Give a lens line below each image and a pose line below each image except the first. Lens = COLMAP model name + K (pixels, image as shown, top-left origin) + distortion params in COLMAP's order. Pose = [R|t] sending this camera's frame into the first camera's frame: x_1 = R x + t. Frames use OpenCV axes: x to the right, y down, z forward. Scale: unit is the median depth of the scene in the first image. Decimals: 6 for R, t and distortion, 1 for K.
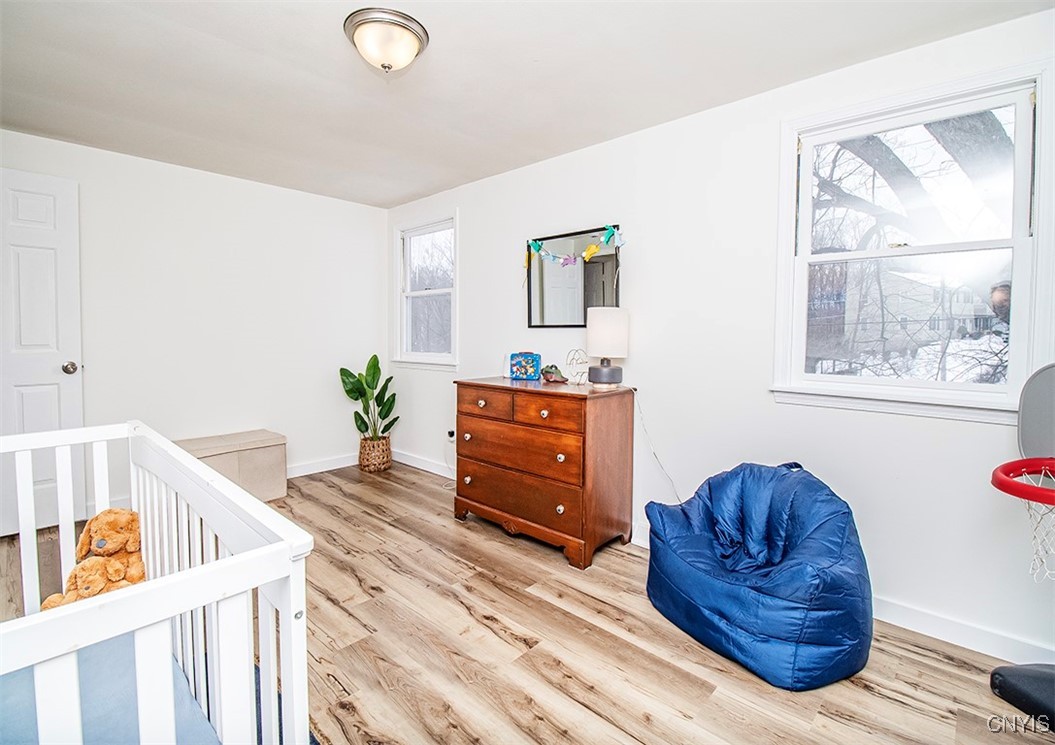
lens RADIAL K [[493.0, 0, 519.0], [0, 493.0, 348.0], [0, 0, 1]] dist [-0.000225, -0.010568]
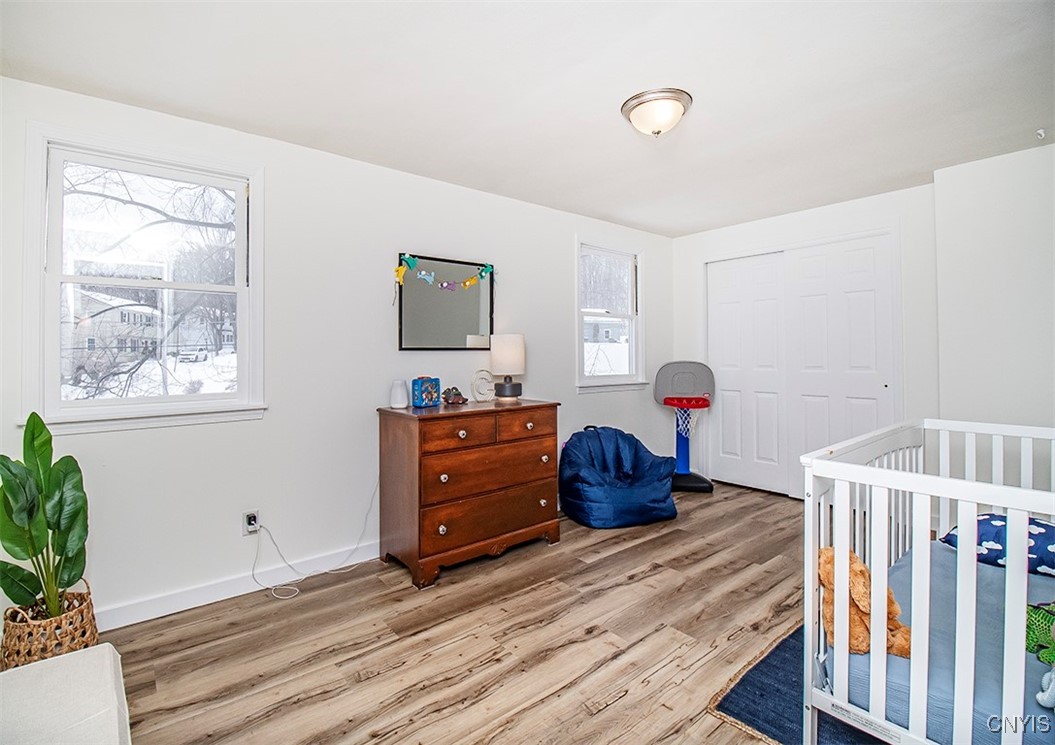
lens RADIAL K [[493.0, 0, 519.0], [0, 493.0, 348.0], [0, 0, 1]] dist [-0.000225, -0.010568]
pose [[0.127013, 0.004758, 0.991890, -1.013502], [0.038553, 0.999209, -0.009730, -0.034492], [-0.991151, 0.039476, 0.126729, 0.816114]]
